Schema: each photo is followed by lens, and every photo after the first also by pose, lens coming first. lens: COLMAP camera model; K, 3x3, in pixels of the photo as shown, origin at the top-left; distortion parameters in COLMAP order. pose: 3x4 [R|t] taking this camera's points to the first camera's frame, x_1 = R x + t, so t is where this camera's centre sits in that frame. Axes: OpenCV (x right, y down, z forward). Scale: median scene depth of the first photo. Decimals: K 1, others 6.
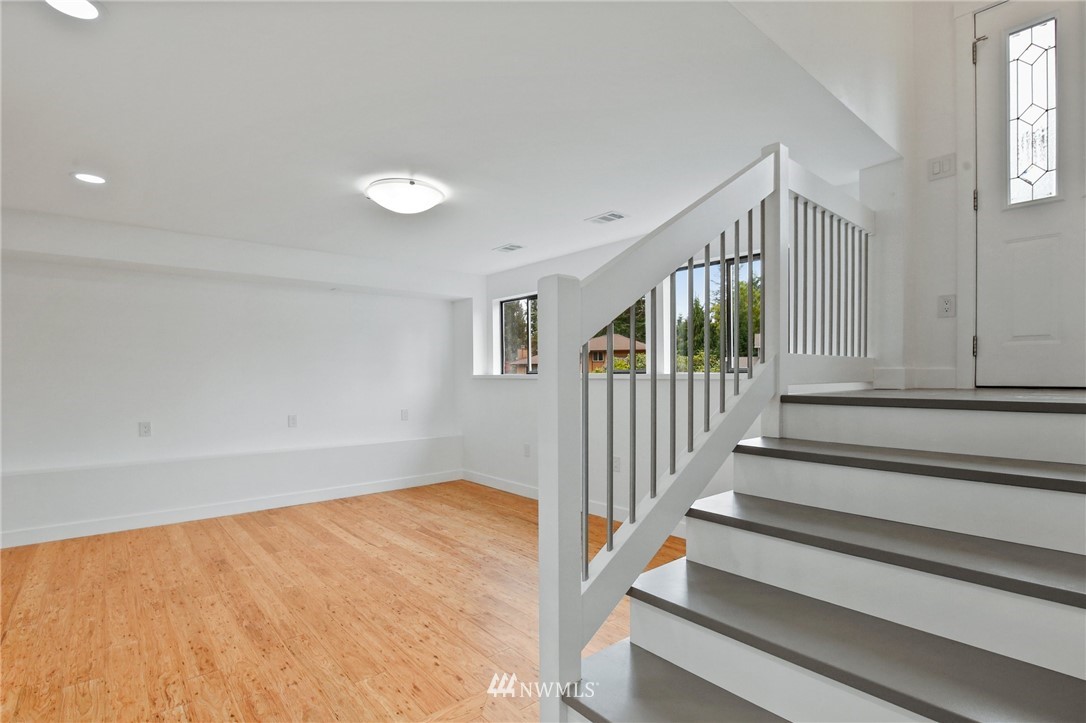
lens RADIAL K [[522.0, 0, 546.5], [0, 522.0, 363.9], [0, 0, 1]] dist [-0.017741, 0.000325]
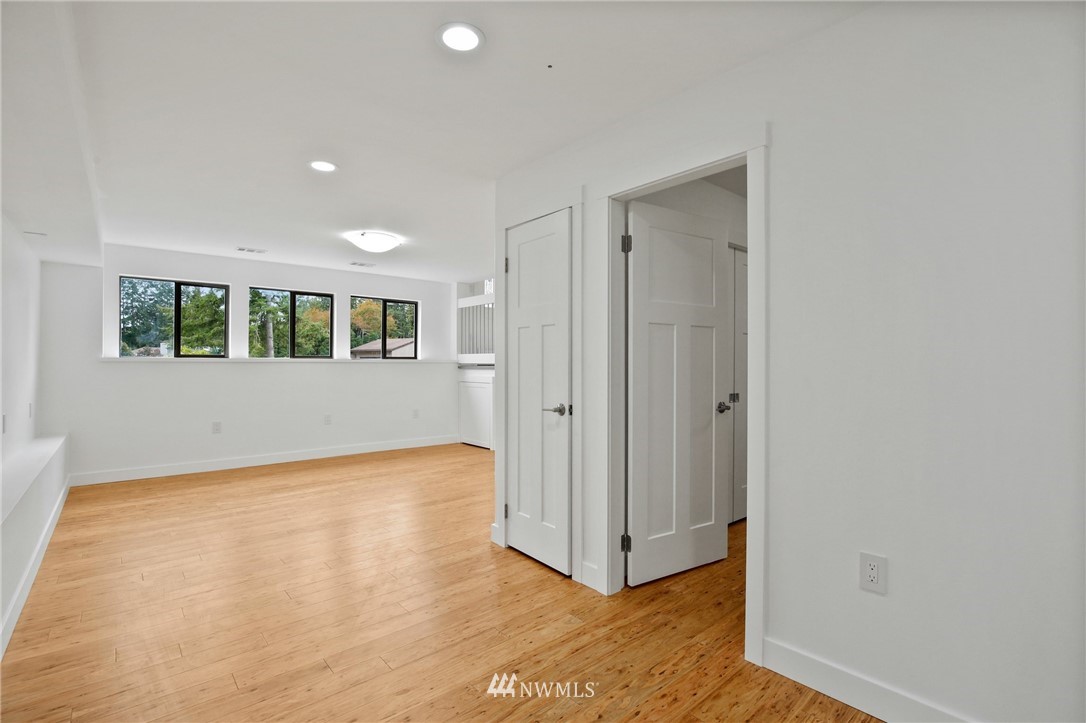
lens RADIAL K [[509.8, 0, 545.8], [0, 509.8, 368.4], [0, 0, 1]] dist [-0.017835, 0.000402]
pose [[0.008089, -0.009655, 0.999921, -1.465988], [-0.024175, 0.999659, 0.009848, 0.022933], [-0.999675, -0.024253, 0.007853, 0.423629]]
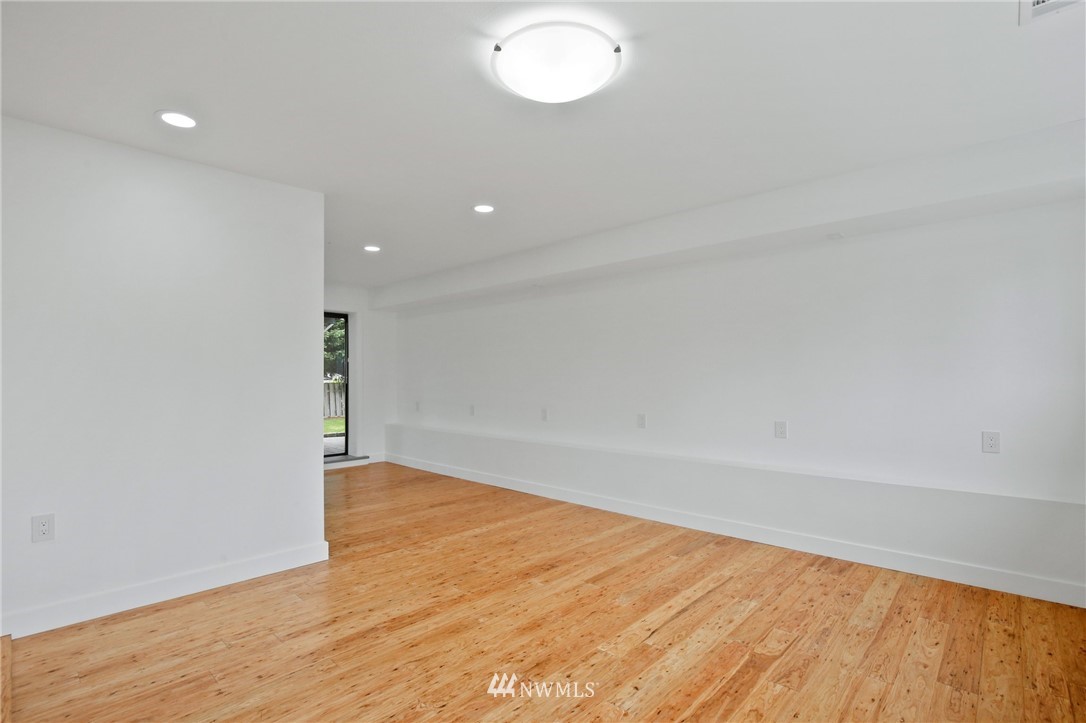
lens RADIAL K [[517.2, 0, 542.0], [0, 517.2, 379.2], [0, 0, 1]] dist [-0.026930, 0.000701]
pose [[0.102709, 0.010825, -0.994653, 0.257722], [0.032515, 0.999370, 0.014234, 0.025241], [0.994180, -0.033803, 0.102292, 0.790560]]
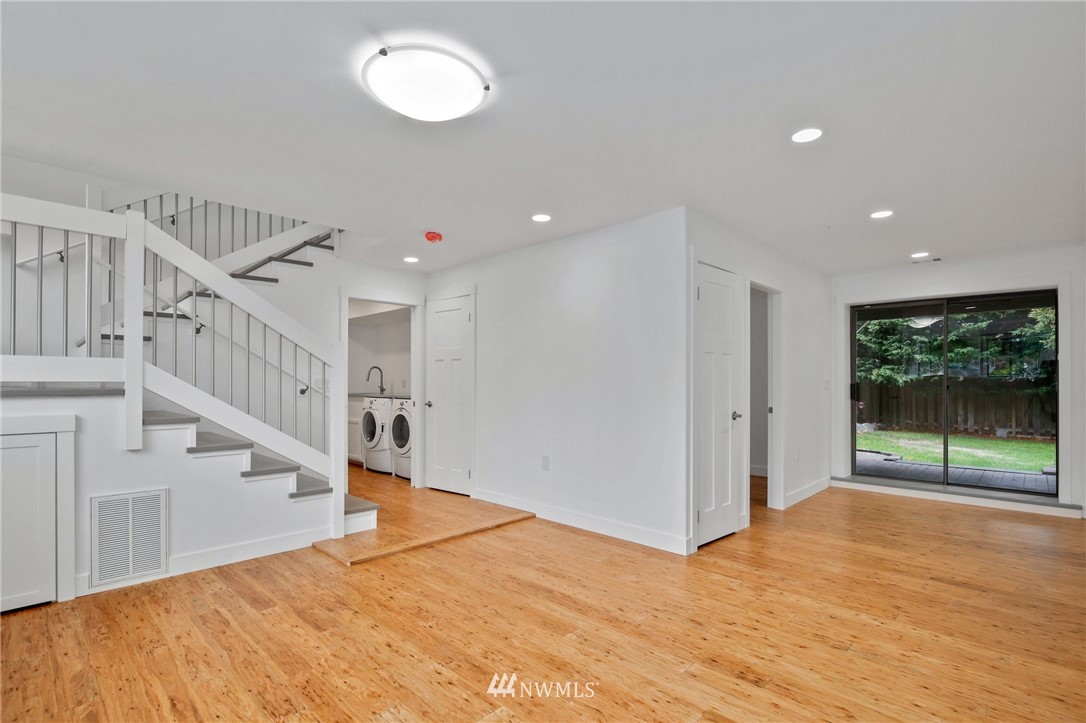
lens RADIAL K [[517.2, 0, 542.0], [0, 517.2, 379.2], [0, 0, 1]] dist [-0.026930, 0.000701]
pose [[-0.996625, 0.001508, -0.082077, -0.299405], [0.004349, 0.999397, -0.034442, 0.050043], [0.081976, -0.034682, -0.996031, 1.381743]]
